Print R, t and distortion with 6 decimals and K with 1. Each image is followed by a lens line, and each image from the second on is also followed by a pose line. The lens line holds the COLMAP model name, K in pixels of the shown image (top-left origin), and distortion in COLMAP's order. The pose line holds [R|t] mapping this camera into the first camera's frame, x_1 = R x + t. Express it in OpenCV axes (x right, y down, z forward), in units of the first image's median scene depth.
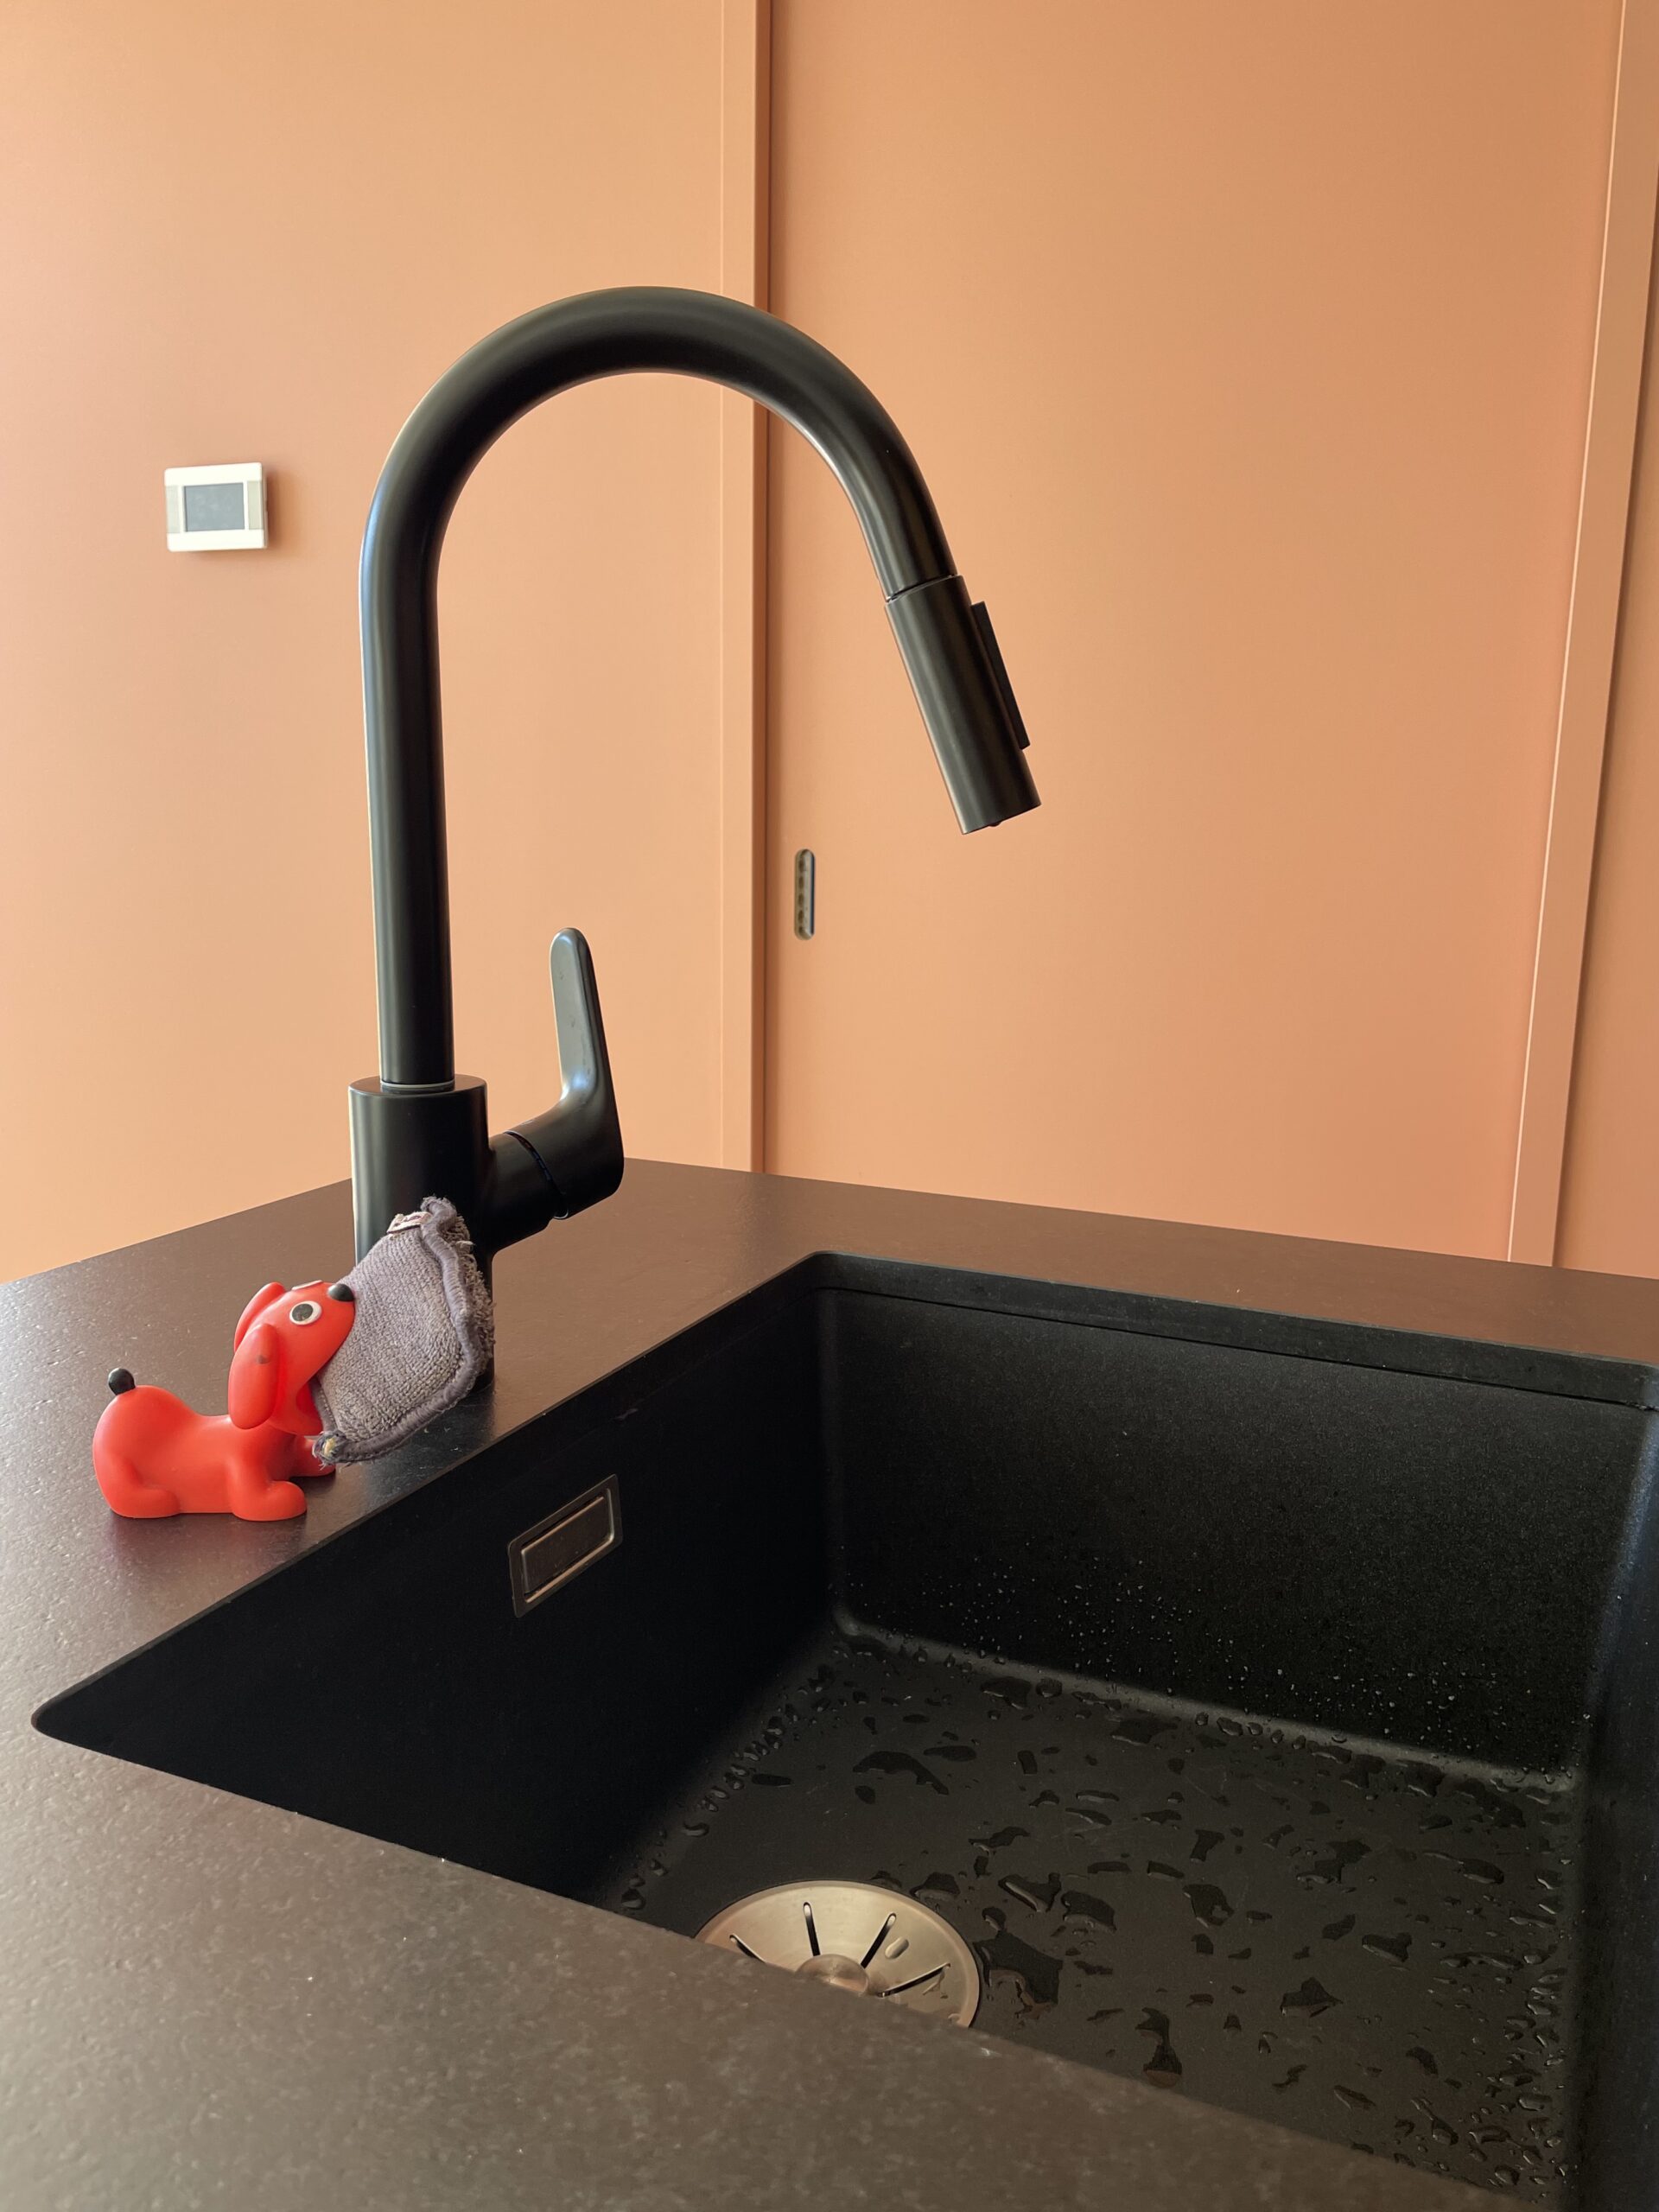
lens RADIAL K [[1688.4, 0, 829.4], [0, 1688.4, 1107.0], [0, 0, 1]] dist [0.094305, -0.127058]
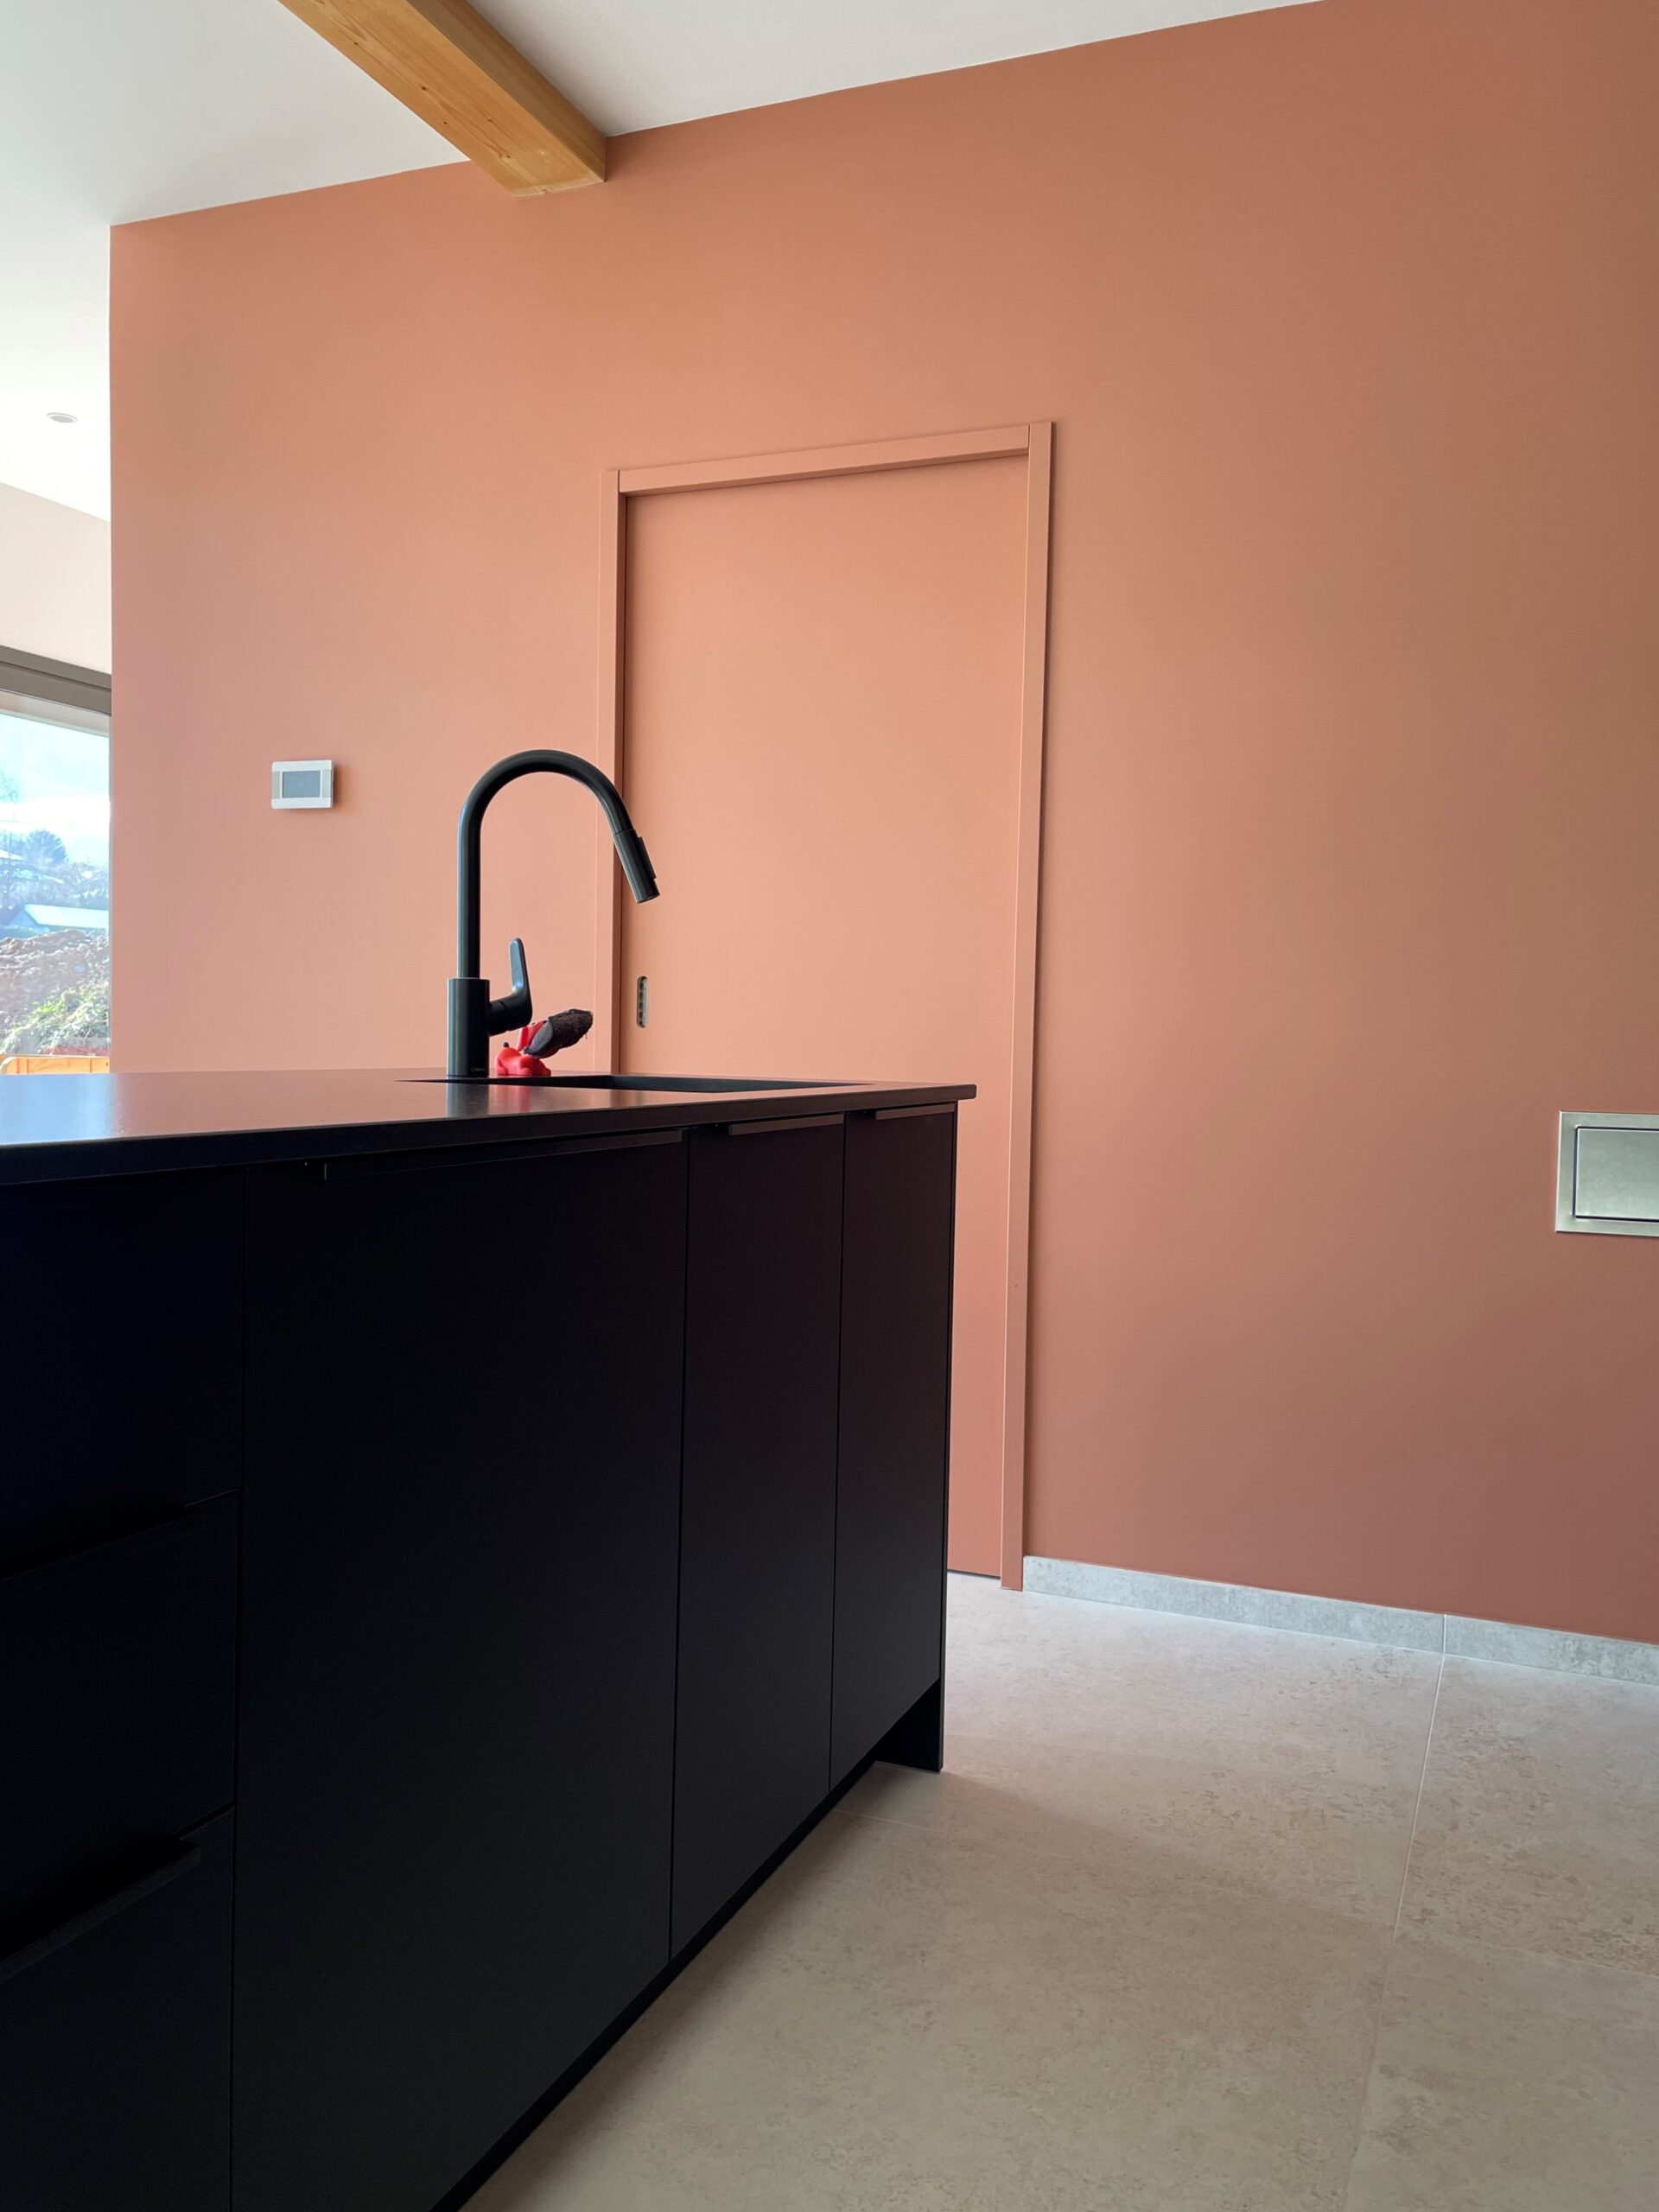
lens RADIAL K [[1784.1, 0, 852.1], [0, 1784.1, 1107.6], [0, 0, 1]] dist [0.085575, -0.085690]
pose [[0.998659, 0.002389, 0.051721, 0.105341], [0.005071, 0.989617, -0.143637, 0.245264], [-0.051527, 0.143707, 0.988278, -0.805602]]
